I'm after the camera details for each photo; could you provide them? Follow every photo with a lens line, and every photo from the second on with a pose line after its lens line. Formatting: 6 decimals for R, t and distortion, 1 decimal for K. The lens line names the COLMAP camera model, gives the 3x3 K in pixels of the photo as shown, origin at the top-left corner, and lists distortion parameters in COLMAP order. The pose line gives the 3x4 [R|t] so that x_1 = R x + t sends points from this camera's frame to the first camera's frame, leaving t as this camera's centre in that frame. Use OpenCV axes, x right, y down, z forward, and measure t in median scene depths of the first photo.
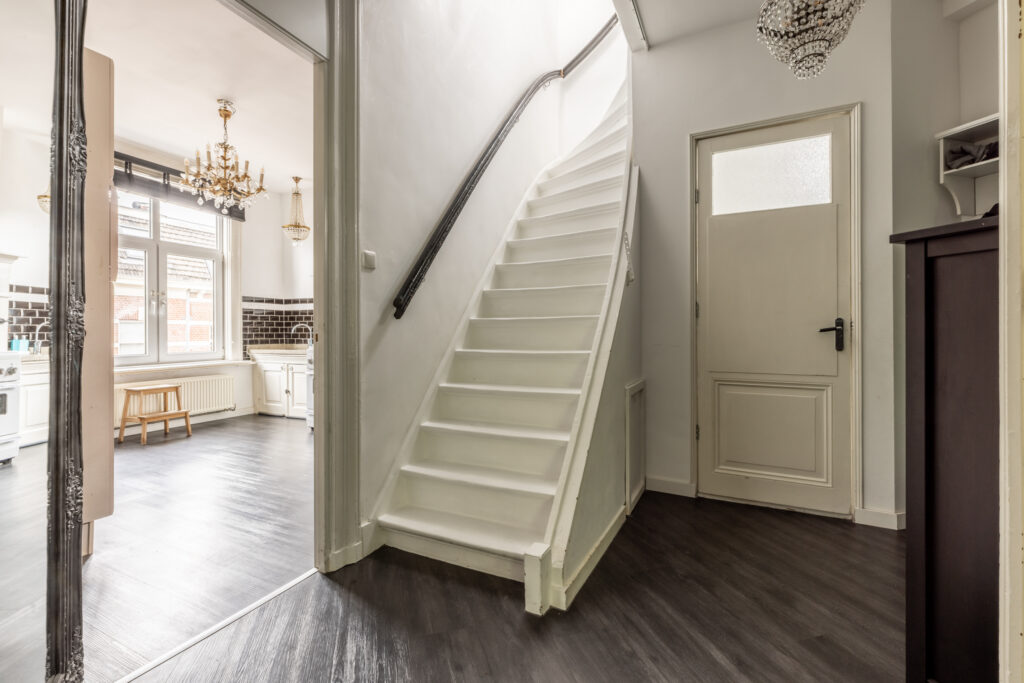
lens RADIAL K [[458.9, 0, 523.3], [0, 458.9, 326.3], [0, 0, 1]] dist [0.002992, -0.000497]
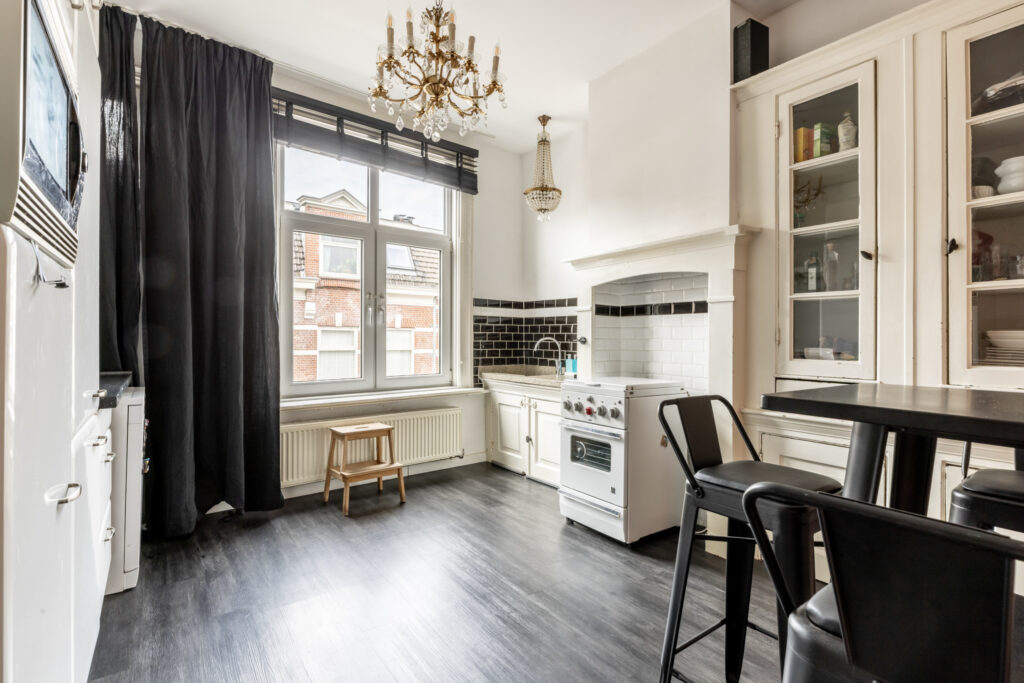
lens RADIAL K [[506.1, 0, 511.0], [0, 506.1, 335.0], [0, 0, 1]] dist [-0.006118, -0.000631]
pose [[0.880262, 0.008075, -0.474419, -0.185765], [-0.006664, 0.999967, 0.004656, -0.012398], [0.474441, -0.000937, 0.880287, 0.334259]]
